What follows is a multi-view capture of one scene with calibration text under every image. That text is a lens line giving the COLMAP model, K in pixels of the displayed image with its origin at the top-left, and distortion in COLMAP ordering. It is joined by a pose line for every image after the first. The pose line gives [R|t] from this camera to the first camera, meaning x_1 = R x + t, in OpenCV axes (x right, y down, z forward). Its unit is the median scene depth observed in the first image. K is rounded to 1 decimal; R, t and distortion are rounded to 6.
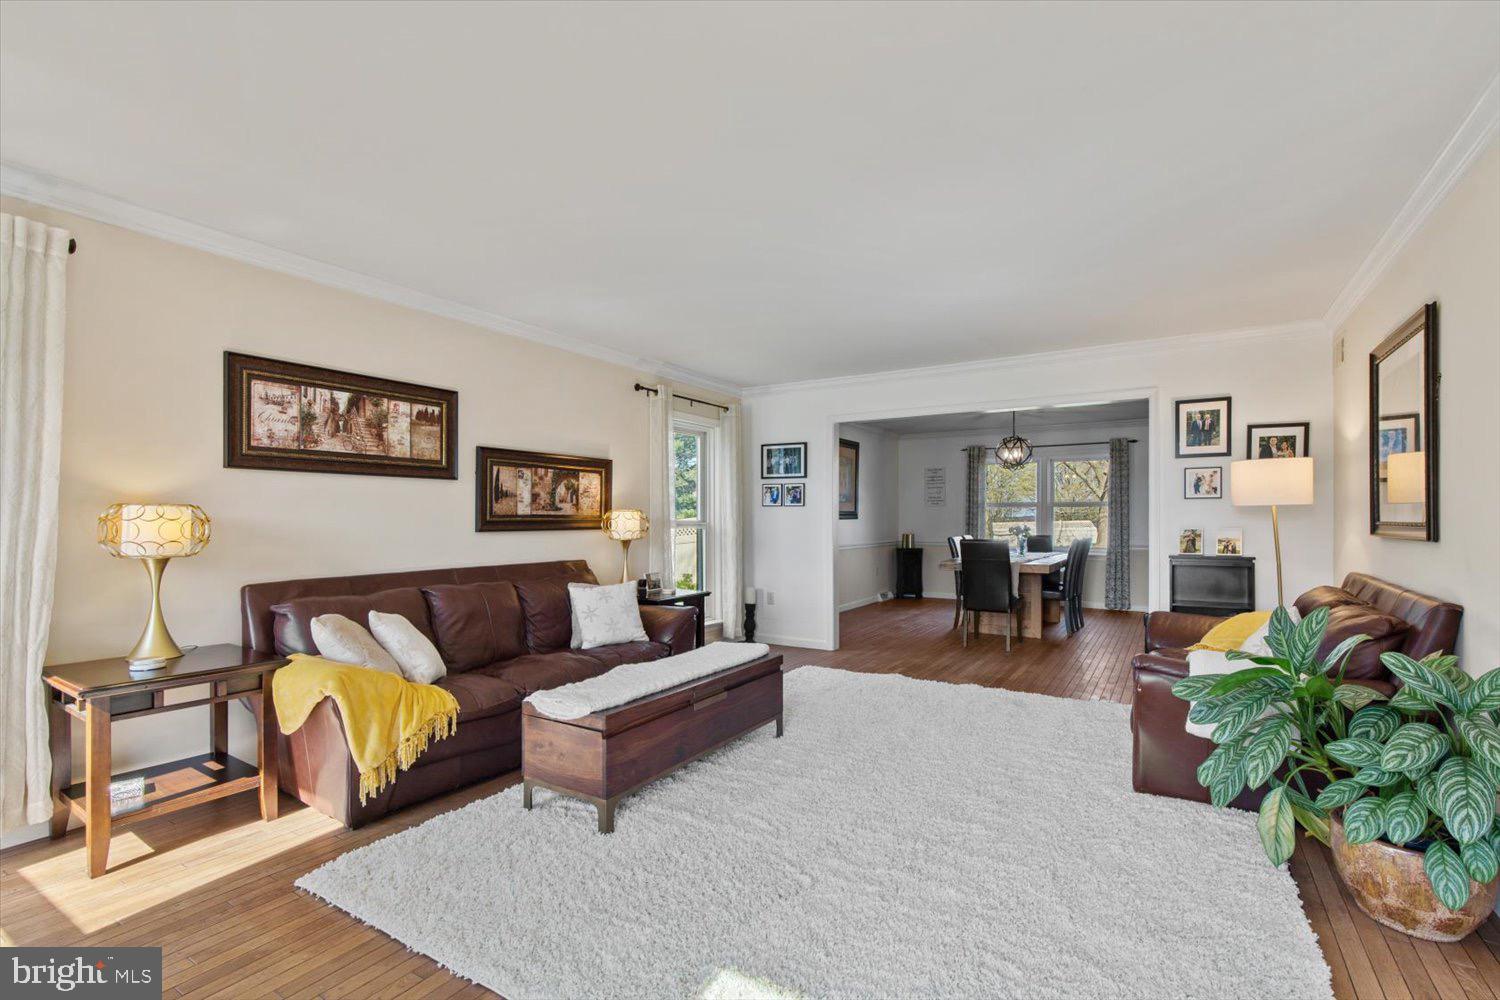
lens RADIAL K [[673.0, 0, 750.8], [0, 673.0, 514.1], [0, 0, 1]] dist [0.003927, -0.000965]
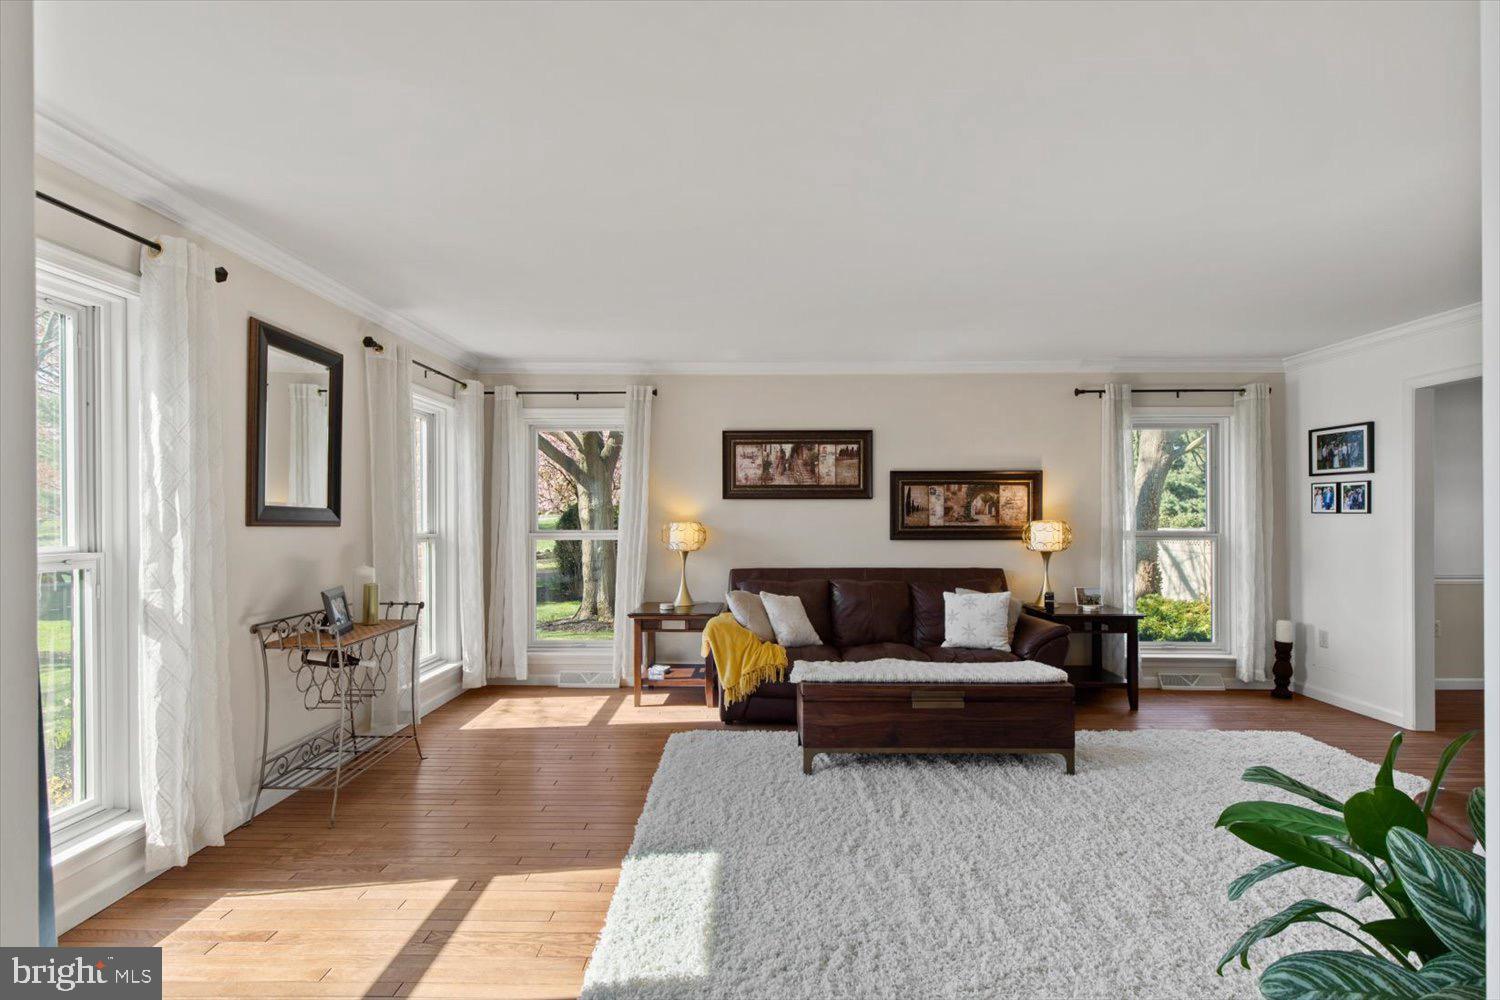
lens RADIAL K [[673.0, 0, 741.4], [0, 673.0, 499.5], [0, 0, 1]] dist [0.003927, -0.000965]
pose [[0.514395, -0.022851, -0.857249, 0.512654], [0.006198, 0.999718, -0.022929, -0.021187], [0.857531, 0.006482, 0.514392, 0.122312]]
